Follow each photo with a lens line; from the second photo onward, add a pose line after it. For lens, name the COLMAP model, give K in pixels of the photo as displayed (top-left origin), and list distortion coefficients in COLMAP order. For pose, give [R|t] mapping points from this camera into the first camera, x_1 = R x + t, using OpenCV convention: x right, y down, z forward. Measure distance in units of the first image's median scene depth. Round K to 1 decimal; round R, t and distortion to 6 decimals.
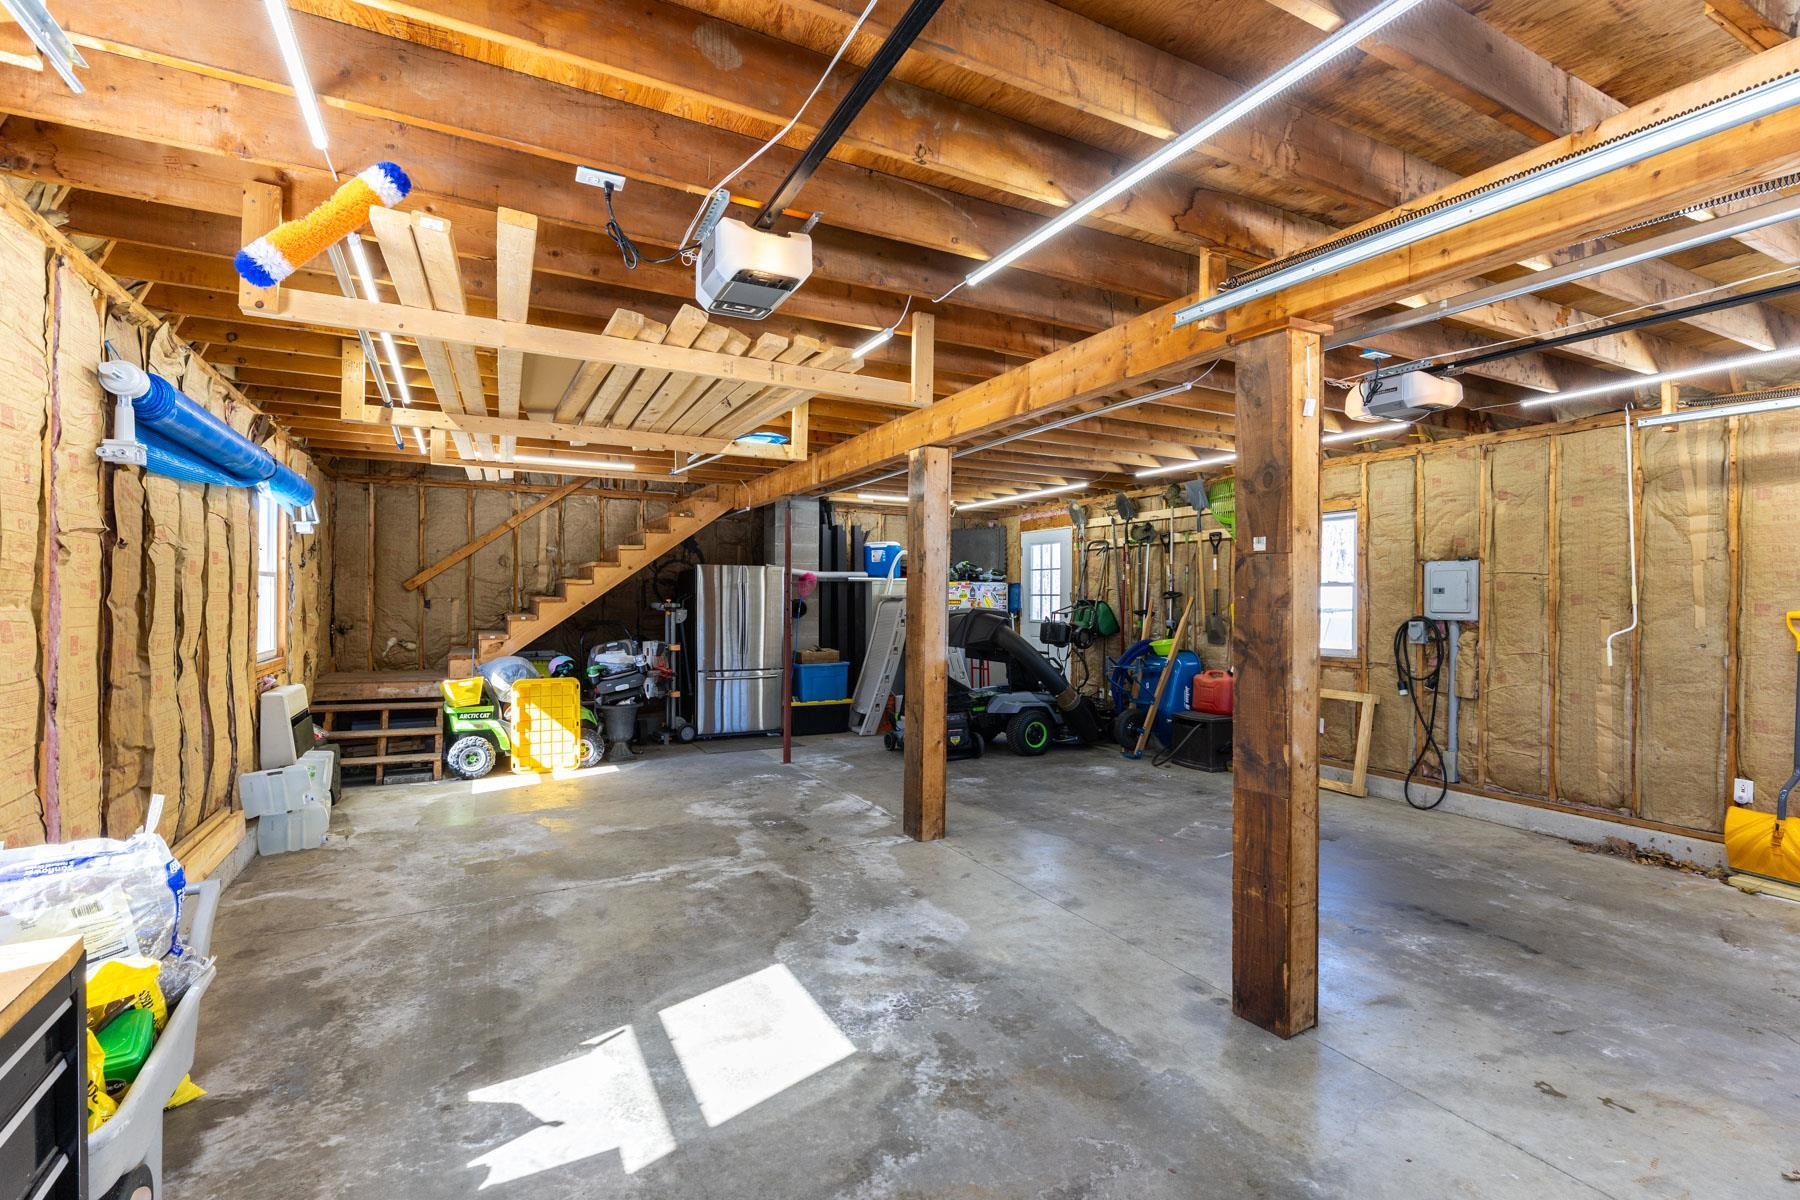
lens RADIAL K [[820.9, 0, 888.3], [0, 820.9, 604.9], [0, 0, 1]] dist [0.005739, 0.000733]
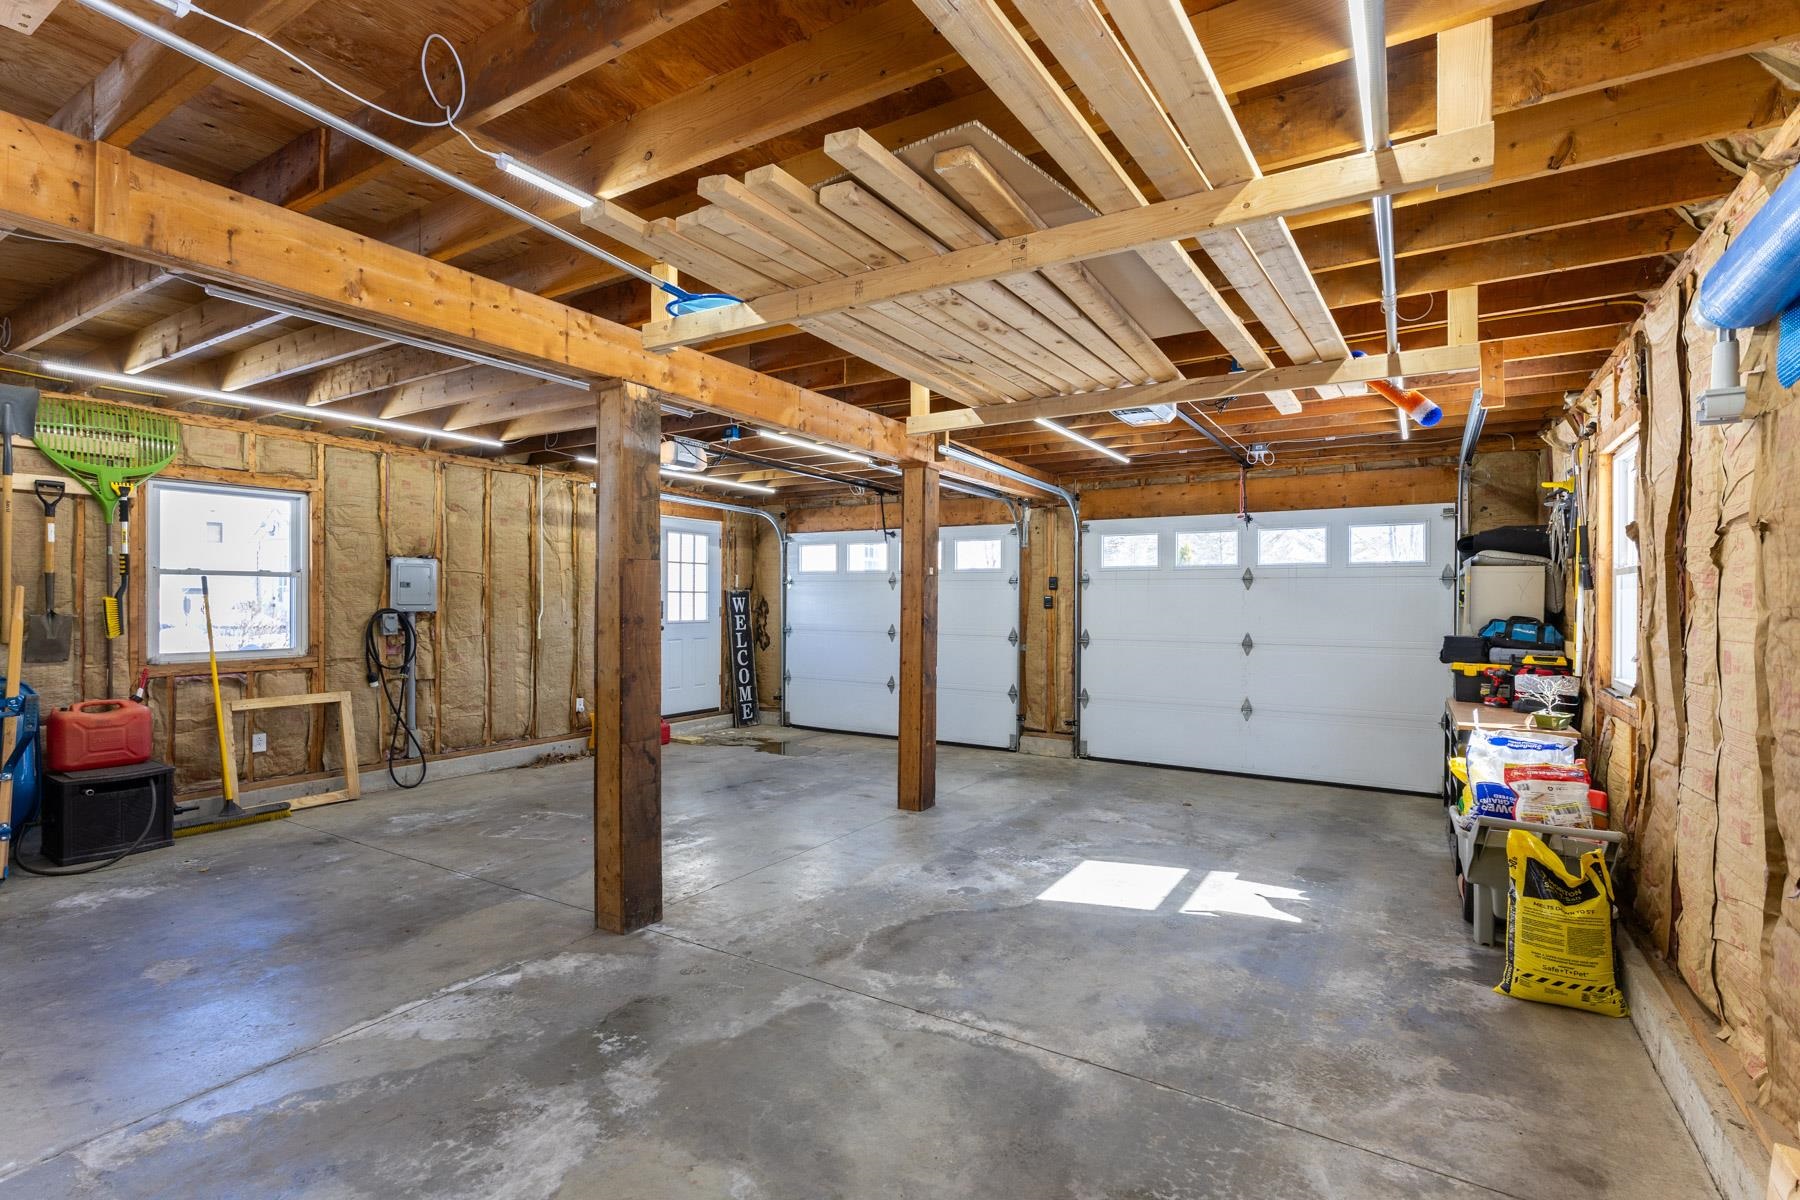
lens RADIAL K [[820.9, 0, 890.7], [0, 820.9, 592.7], [0, 0, 1]] dist [0.005739, 0.000733]
pose [[-0.502661, -0.000731, 0.864483, -0.921145], [-0.004126, 0.999990, -0.001554, -0.011608], [-0.864474, -0.004348, -0.502659, 1.544717]]
